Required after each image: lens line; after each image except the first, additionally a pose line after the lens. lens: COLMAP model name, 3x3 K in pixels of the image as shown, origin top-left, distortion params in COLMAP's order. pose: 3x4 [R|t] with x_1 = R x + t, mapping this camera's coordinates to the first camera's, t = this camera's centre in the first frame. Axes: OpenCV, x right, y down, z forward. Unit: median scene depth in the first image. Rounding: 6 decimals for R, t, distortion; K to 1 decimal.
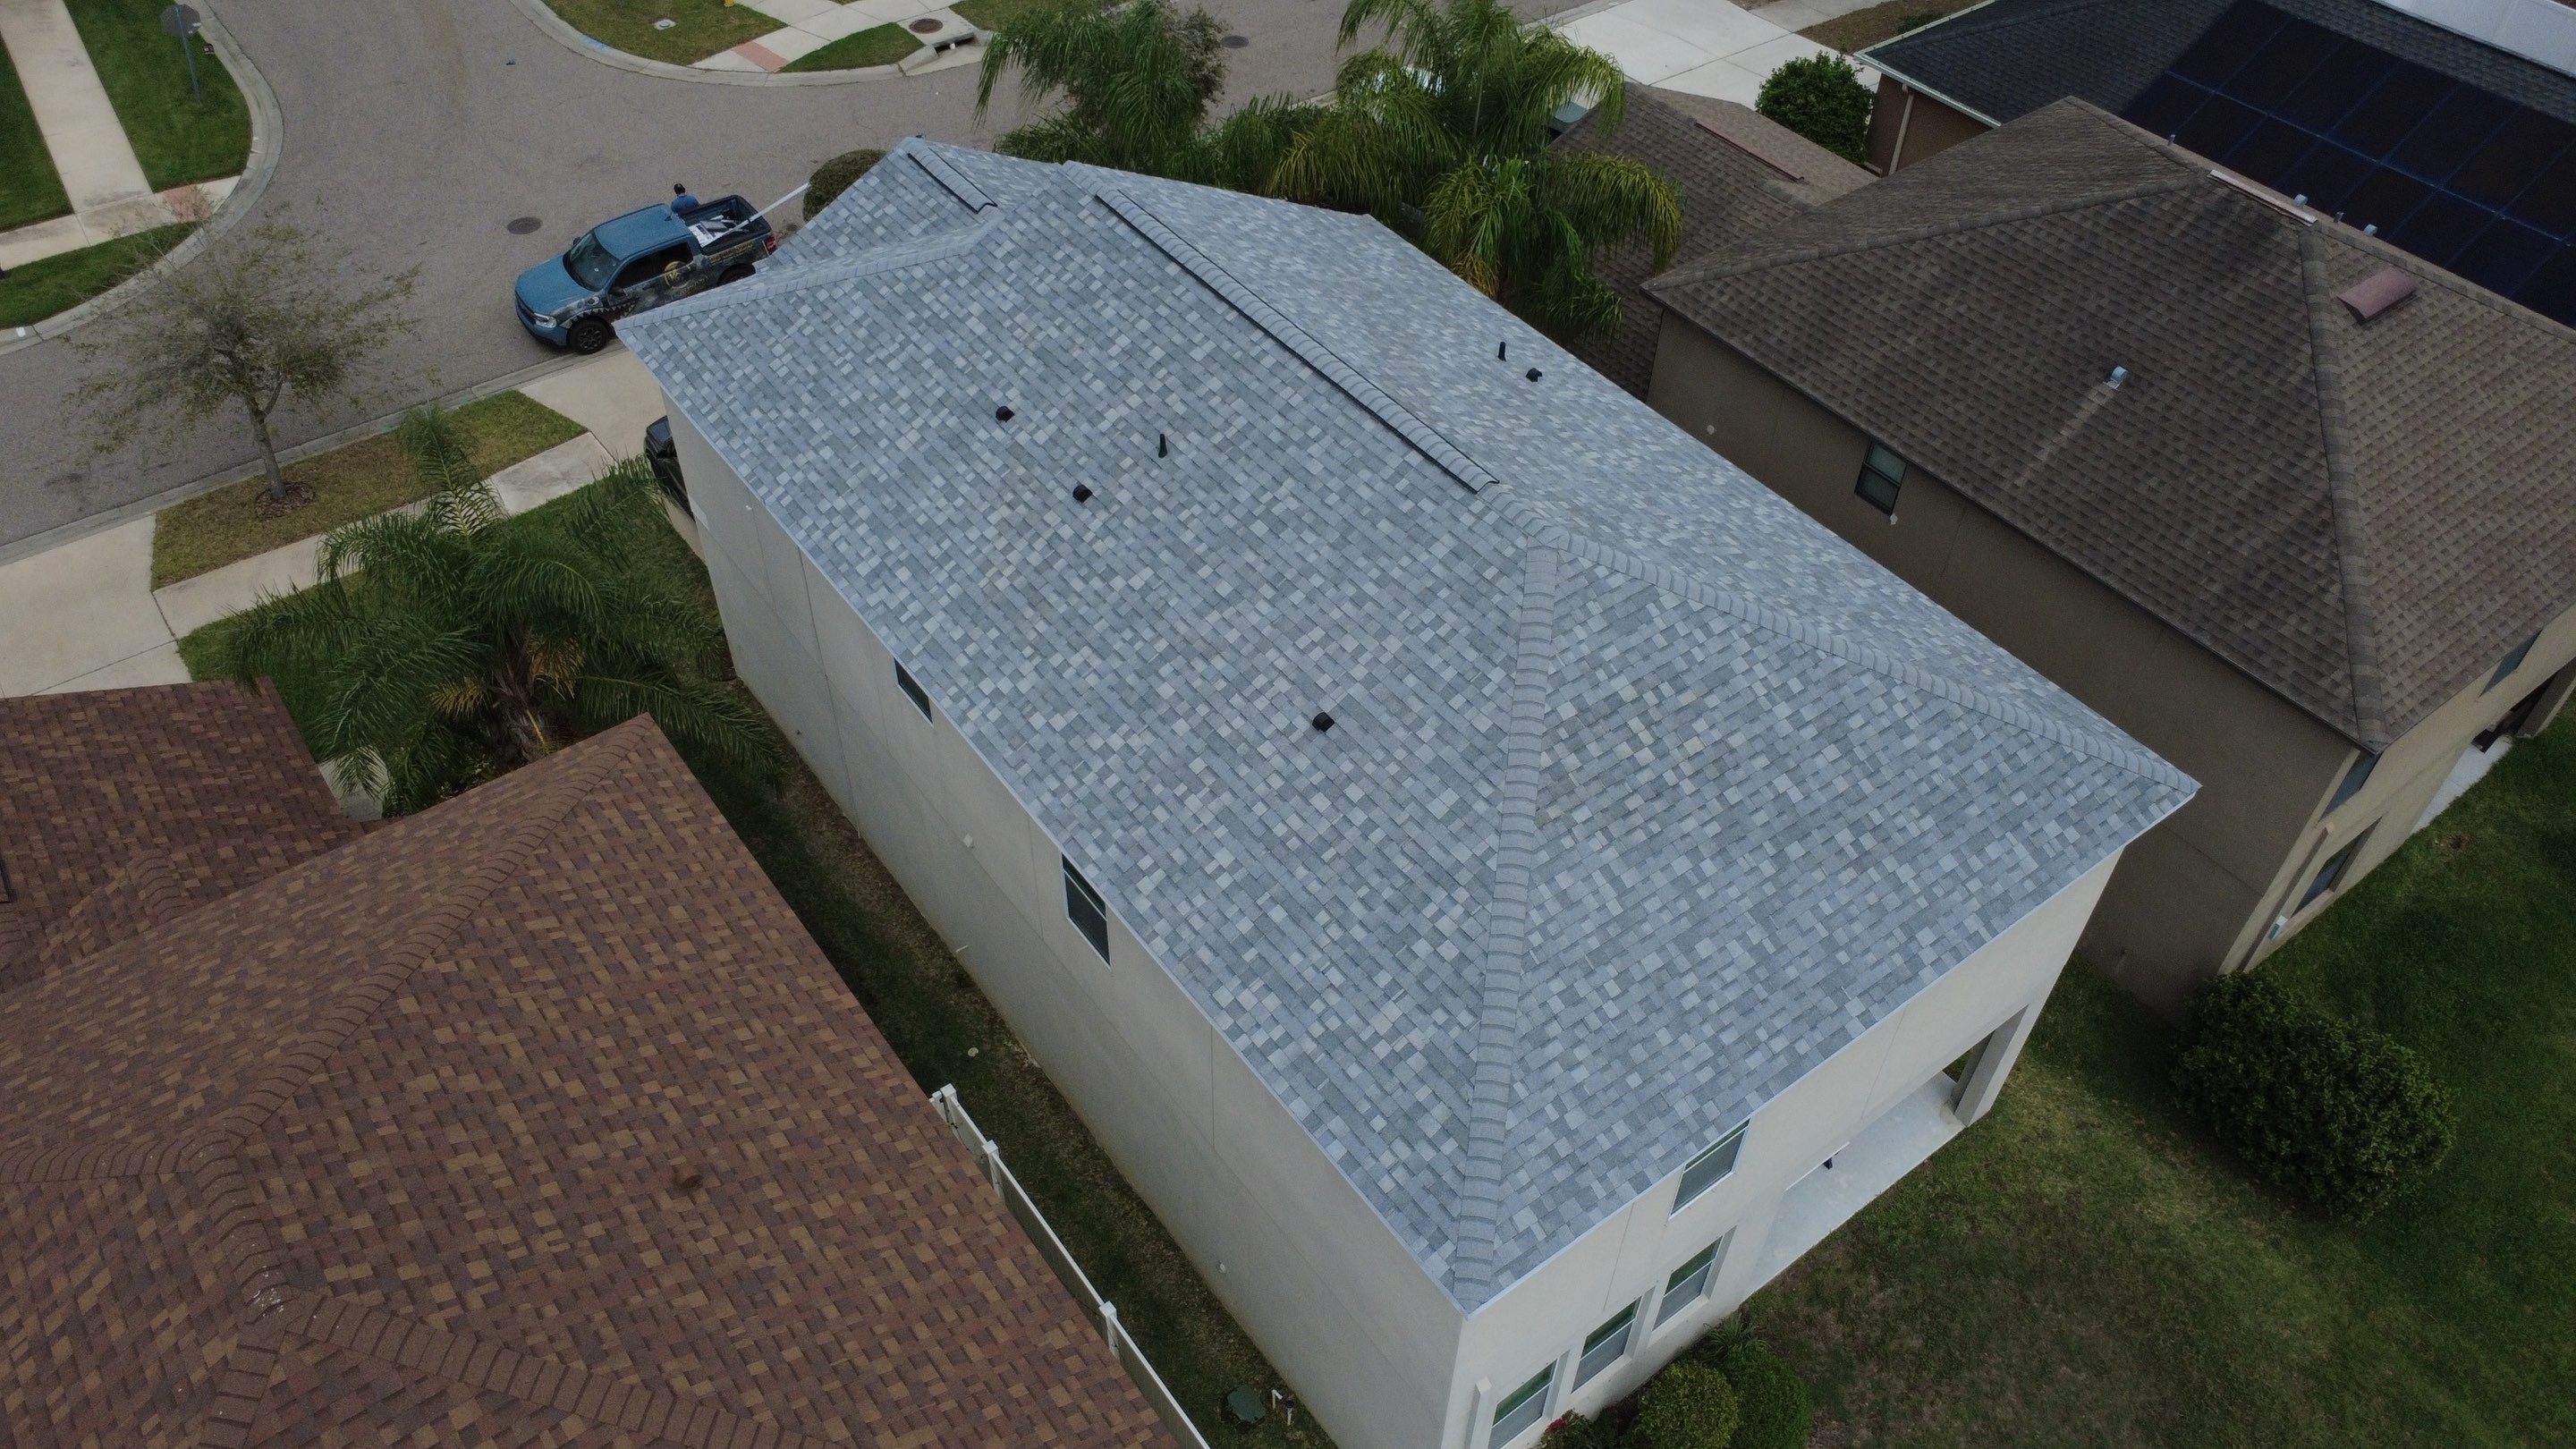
lens RADIAL K [[1869.0, 0, 1282.6], [0, 1869.0, 722.4], [0, 0, 1]] dist [-0.000682, 0.002969]
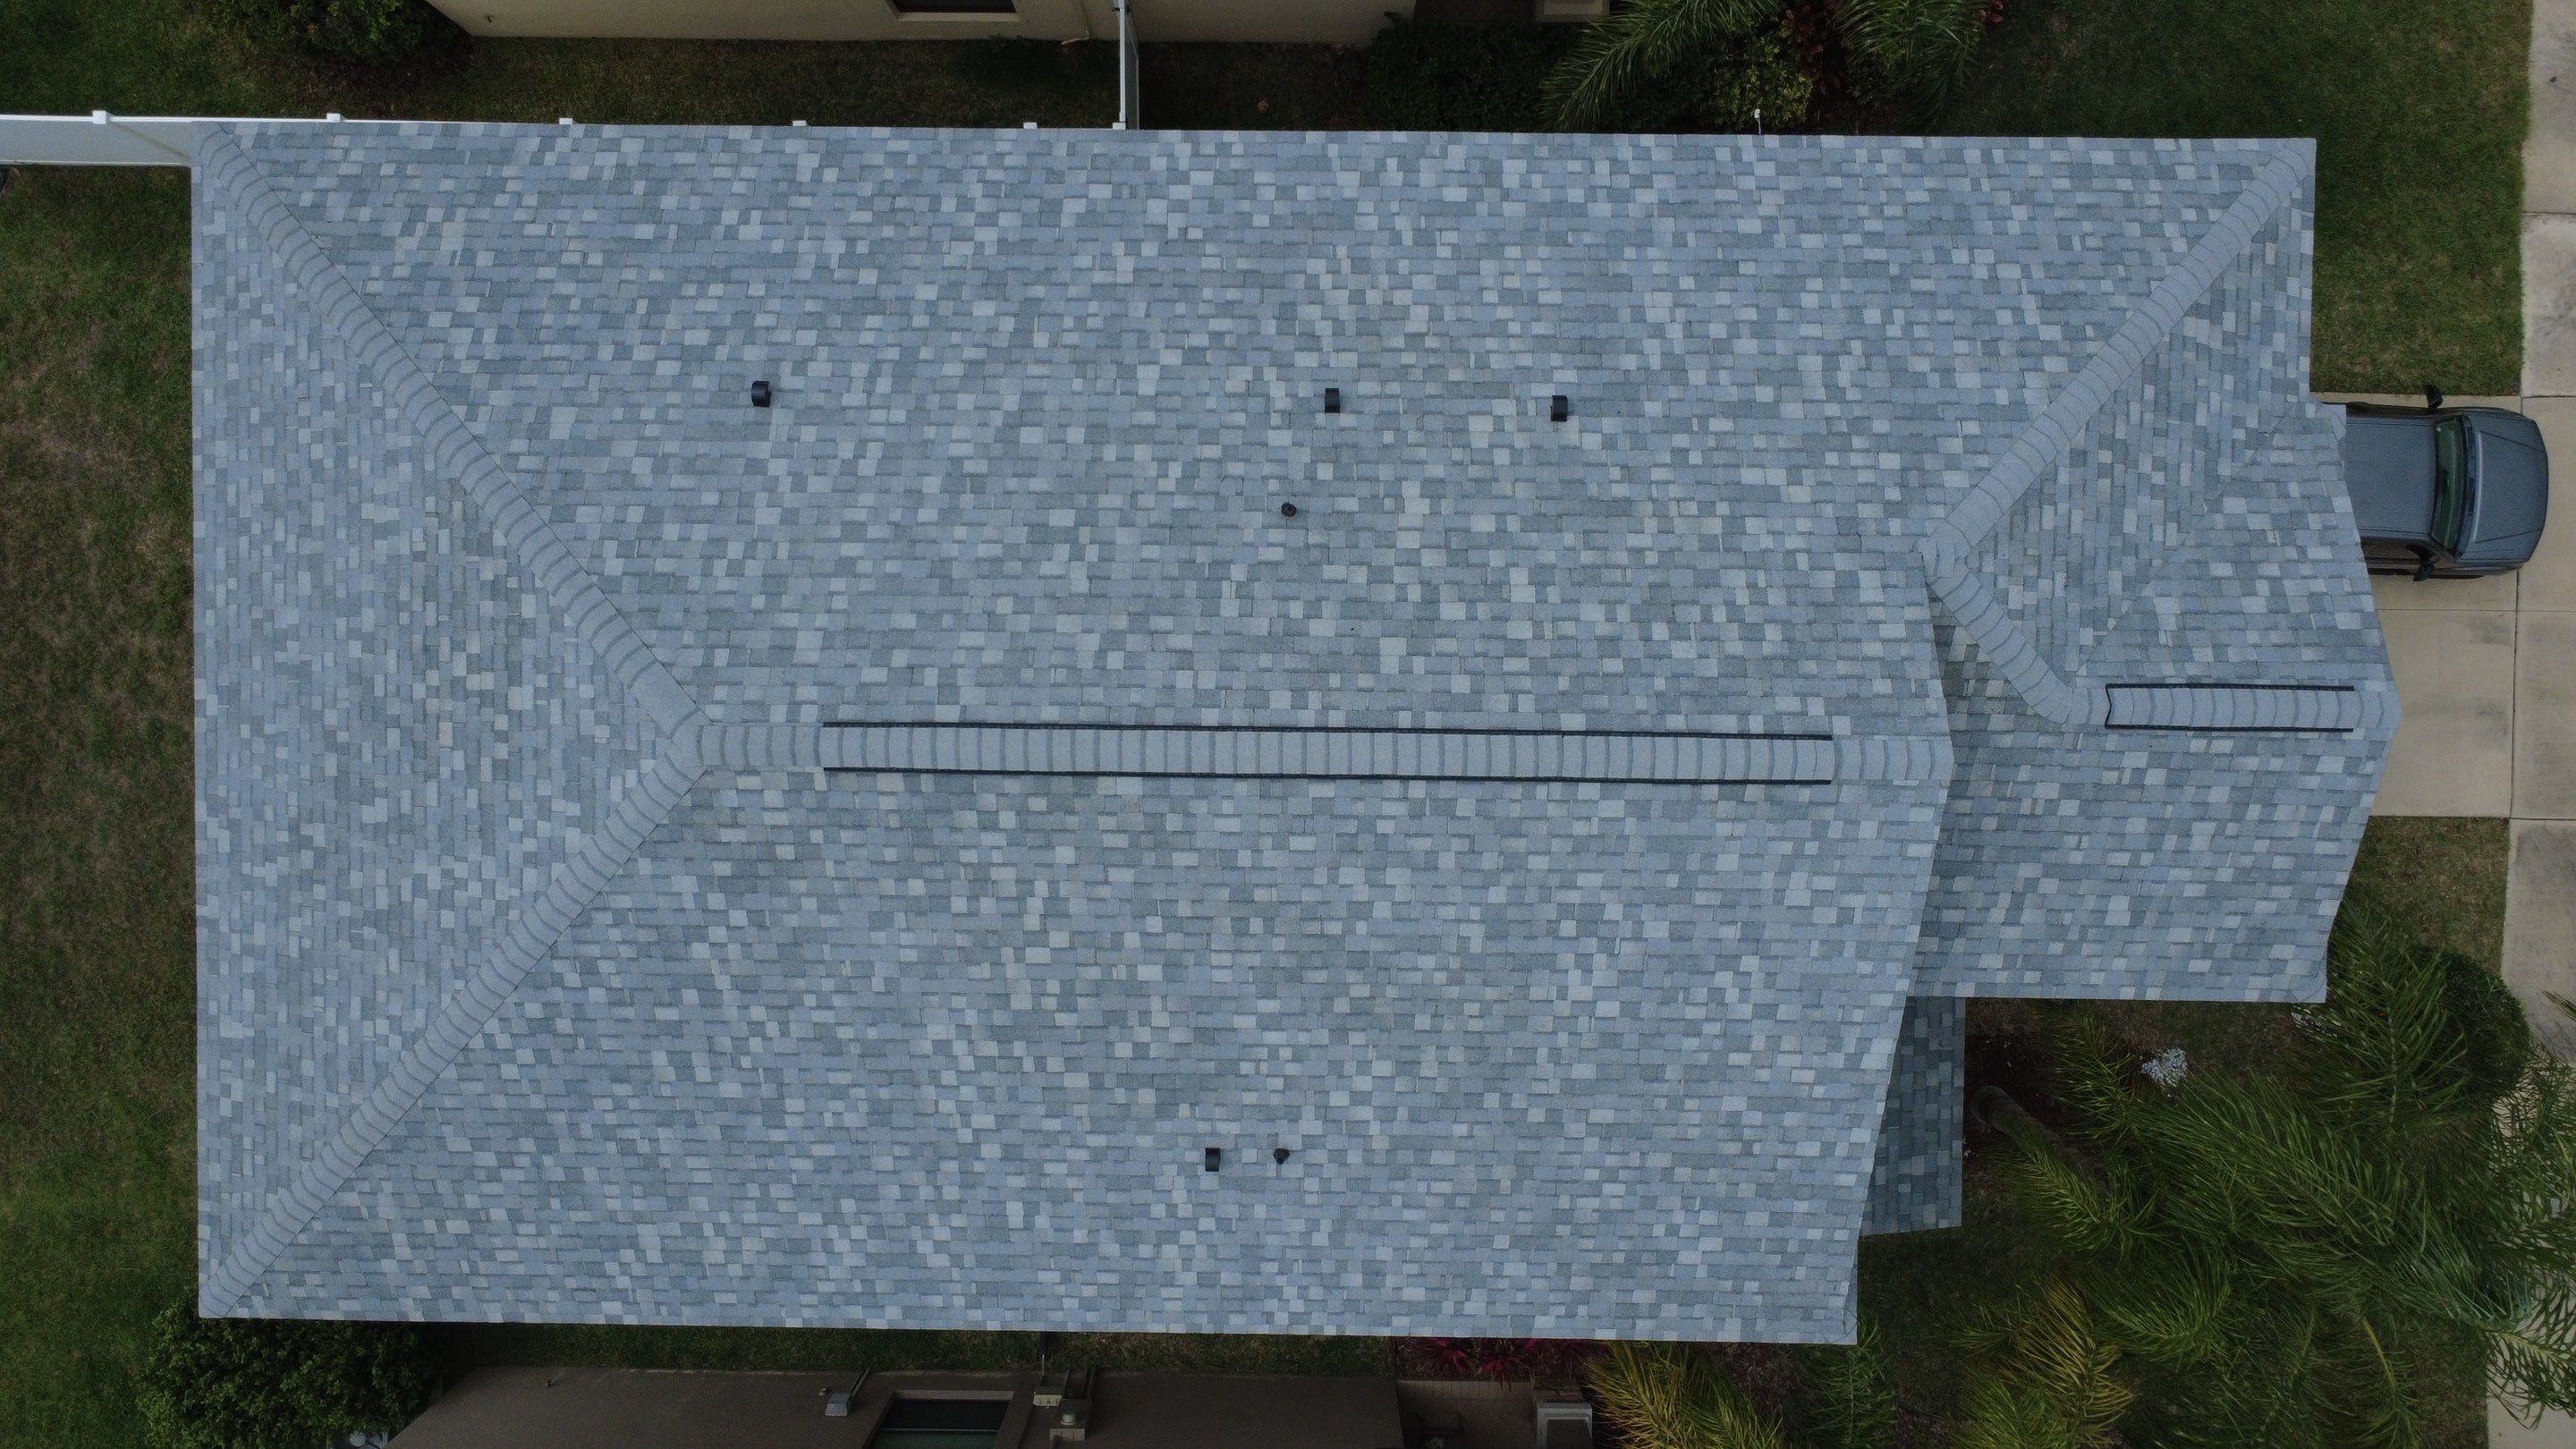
lens RADIAL K [[1869.0, 0, 1283.4], [0, 1869.0, 719.7], [0, 0, 1]] dist [-0.000682, 0.002969]
pose [[-0.605477, 0.795747, 0.013537, -0.012058], [-0.564536, -0.441415, 0.697461, -0.681473], [0.560978, 0.414655, 0.716495, 0.569686]]
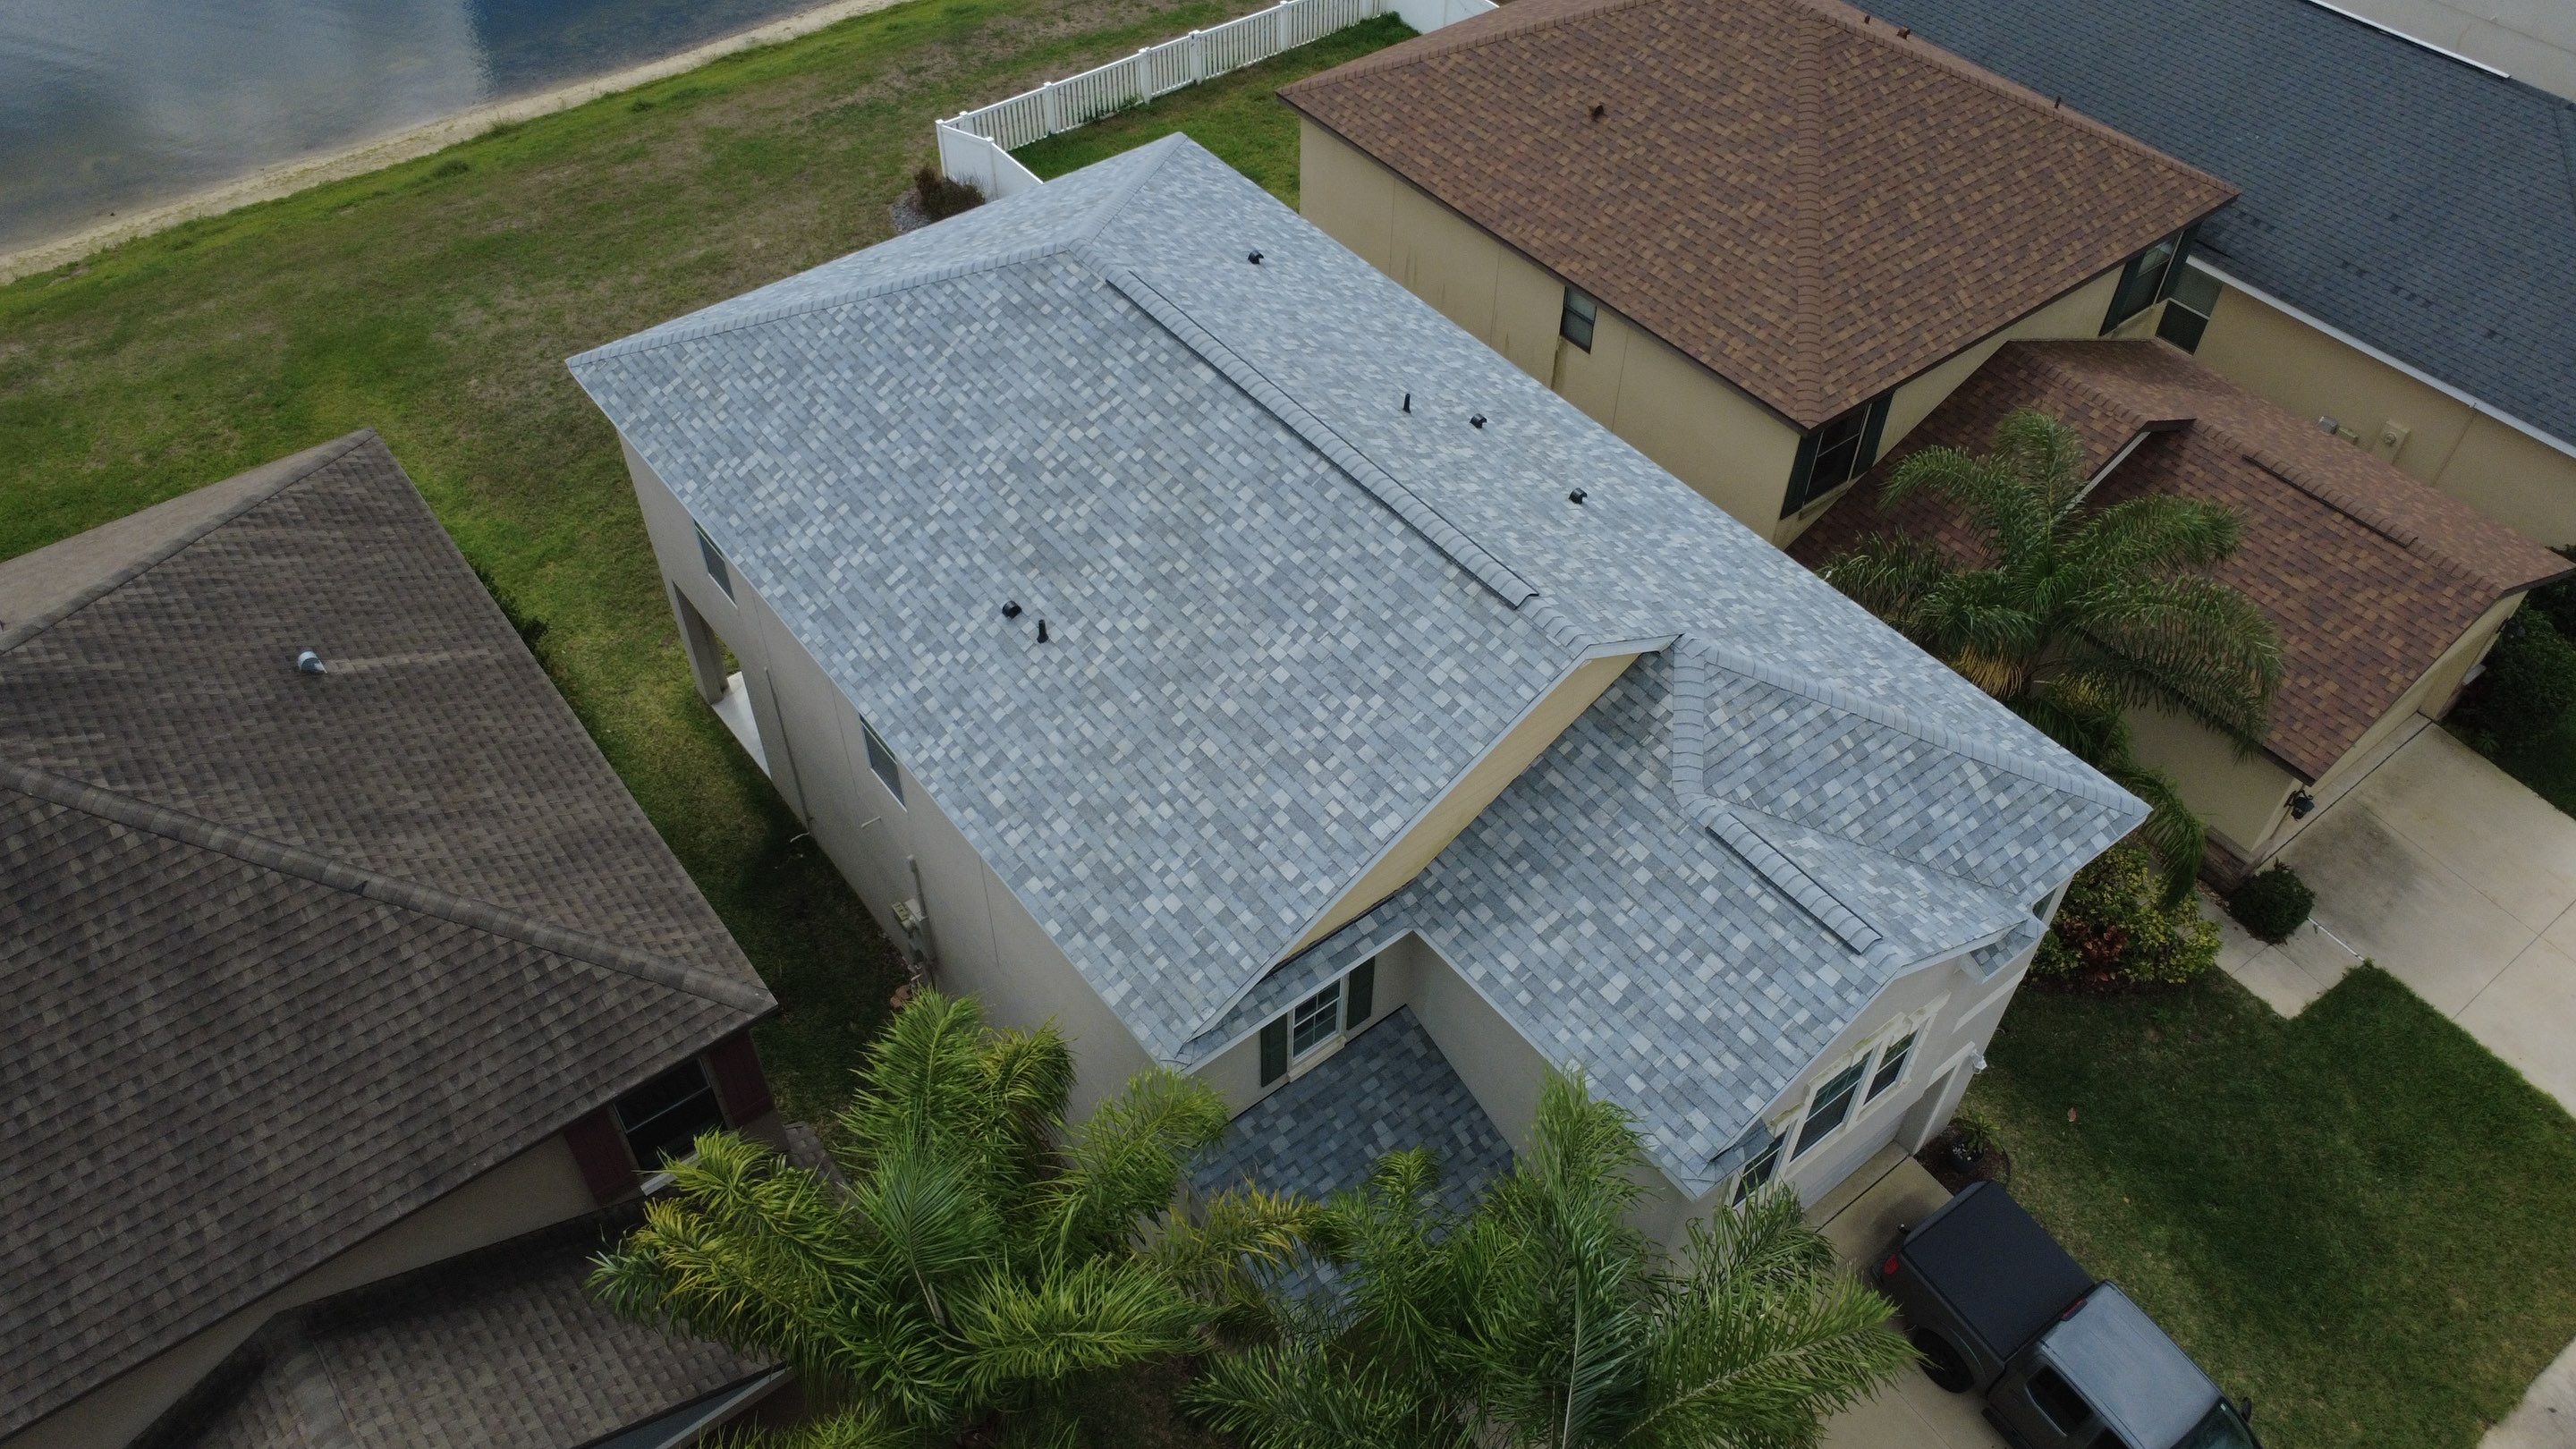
lens RADIAL K [[1869.0, 0, 1282.4], [0, 1869.0, 722.7], [0, 0, 1]] dist [-0.000682, 0.002969]
pose [[-0.999528, -0.004929, -0.030333, 0.038690], [-0.030195, -0.026072, 0.999204, -1.255422], [-0.005716, 0.999648, 0.025911, 1.203765]]
